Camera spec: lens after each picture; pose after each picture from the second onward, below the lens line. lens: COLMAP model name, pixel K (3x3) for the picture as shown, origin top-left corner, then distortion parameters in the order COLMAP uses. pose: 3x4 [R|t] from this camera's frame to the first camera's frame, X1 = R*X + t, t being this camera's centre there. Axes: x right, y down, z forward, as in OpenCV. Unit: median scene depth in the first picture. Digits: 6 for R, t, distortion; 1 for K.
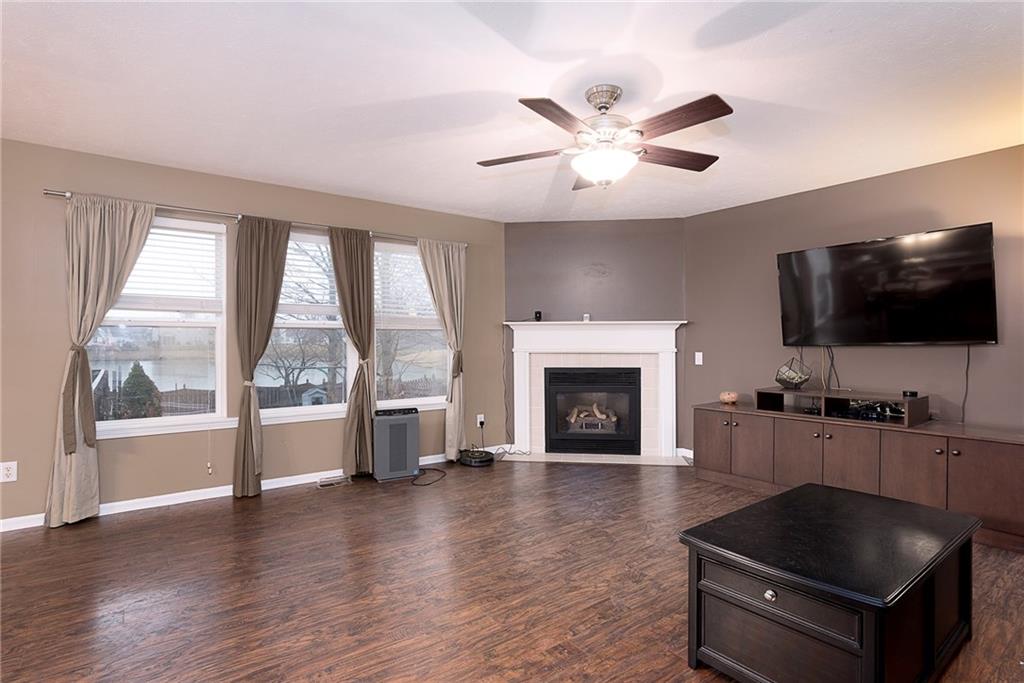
lens RADIAL K [[517.4, 0, 507.1], [0, 517.4, 341.6], [0, 0, 1]] dist [-0.017650, 0.005495]
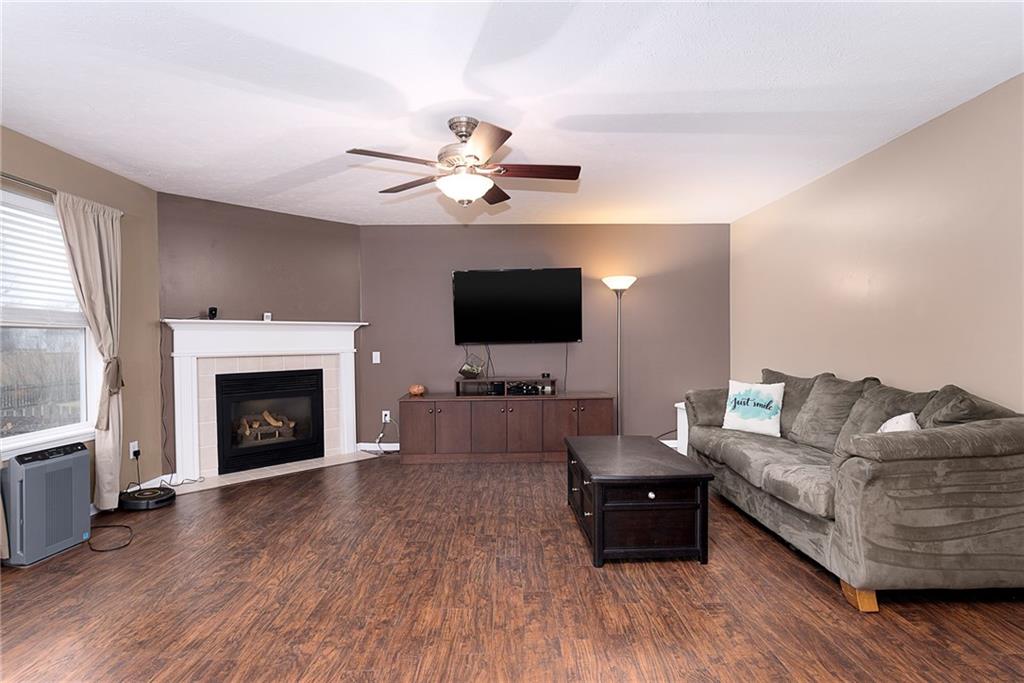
lens RADIAL K [[517.4, 0, 514.7], [0, 517.4, 340.6], [0, 0, 1]] dist [-0.017650, 0.005495]
pose [[0.587856, -0.006161, 0.808942, -0.347408], [0.009499, 0.999955, 0.000713, -0.001018], [-0.808910, 0.007265, 0.587888, 0.124838]]
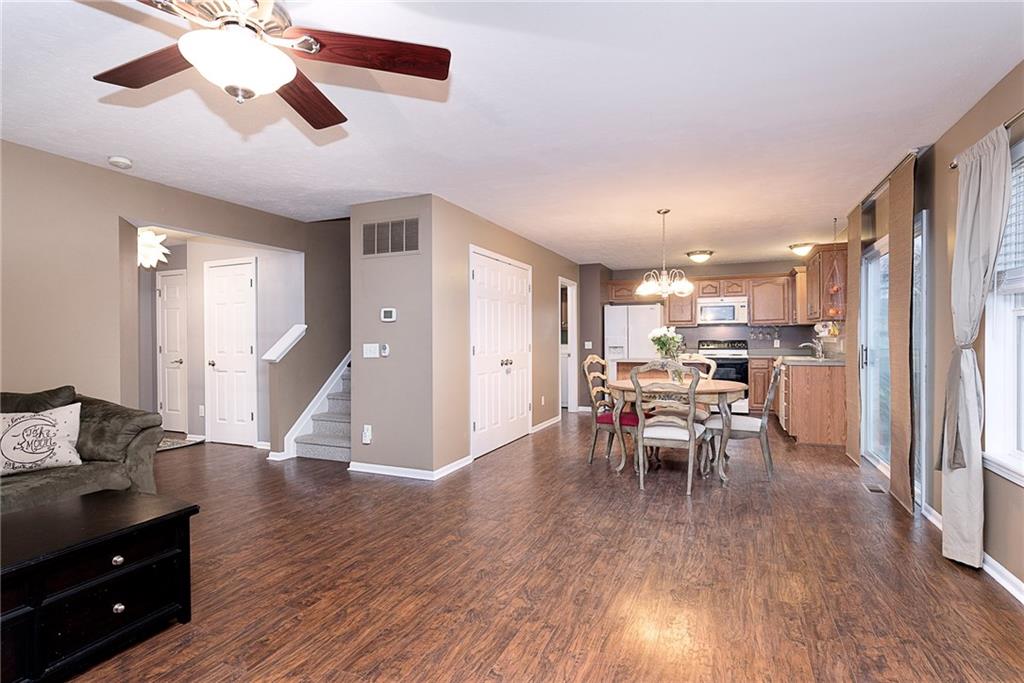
lens RADIAL K [[517.4, 0, 518.0], [0, 517.4, 340.2], [0, 0, 1]] dist [-0.017650, 0.005495]
pose [[-0.858311, 0.003246, -0.513120, 0.115462], [0.003592, 0.999993, 0.000318, -0.001189], [0.513118, -0.001570, -0.858317, 0.886143]]
